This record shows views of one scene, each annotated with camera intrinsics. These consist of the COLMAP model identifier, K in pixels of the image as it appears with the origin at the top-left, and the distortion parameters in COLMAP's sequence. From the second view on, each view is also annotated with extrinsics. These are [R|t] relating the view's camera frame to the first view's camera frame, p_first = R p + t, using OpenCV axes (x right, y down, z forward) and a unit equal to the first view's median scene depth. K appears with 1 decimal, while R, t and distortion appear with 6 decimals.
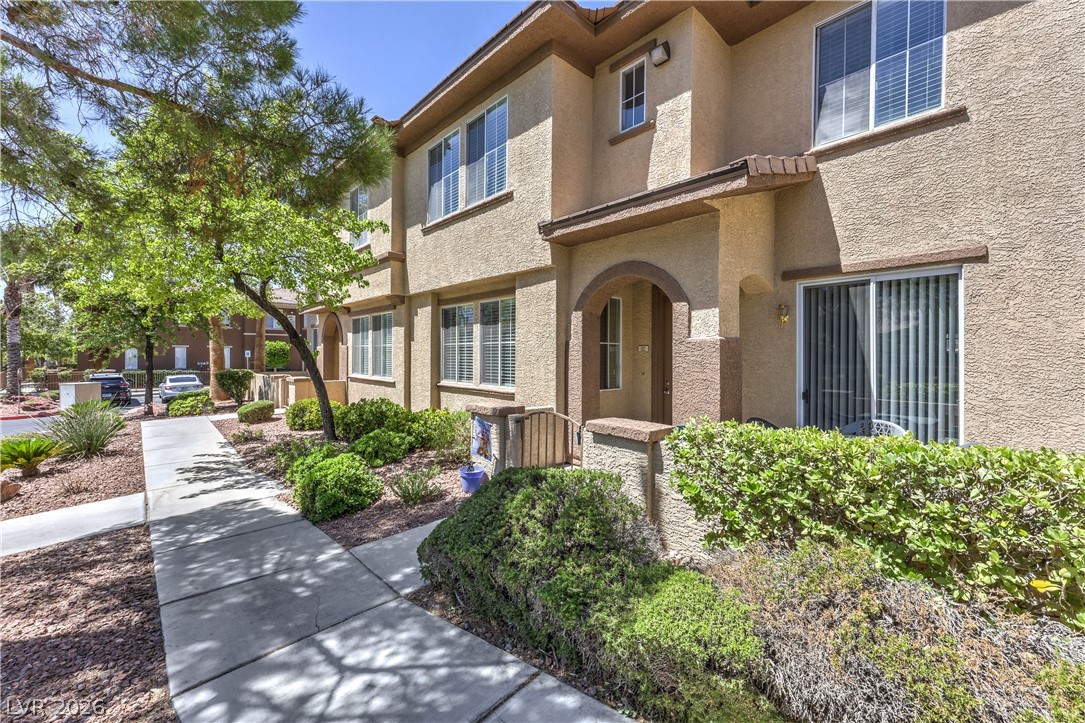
lens RADIAL K [[434.3, 0, 540.3], [0, 434.3, 354.7], [0, 0, 1]] dist [0.003581, 0.000366]
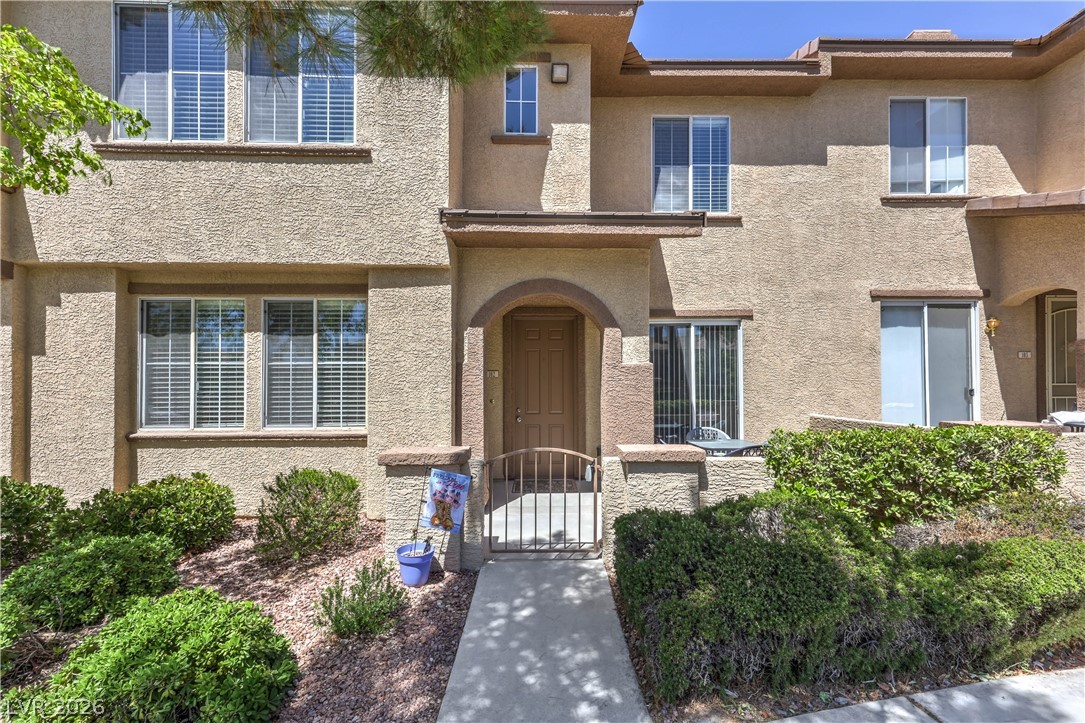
lens RADIAL K [[451.5, 0, 544.6], [0, 451.5, 378.4], [0, 0, 1]] dist [0.008377, 0.000240]
pose [[0.663514, 0.003549, 0.748155, -0.484421], [0.005927, 0.999932, -0.010000, 0.007031], [-0.748140, 0.011070, 0.663449, 0.340483]]
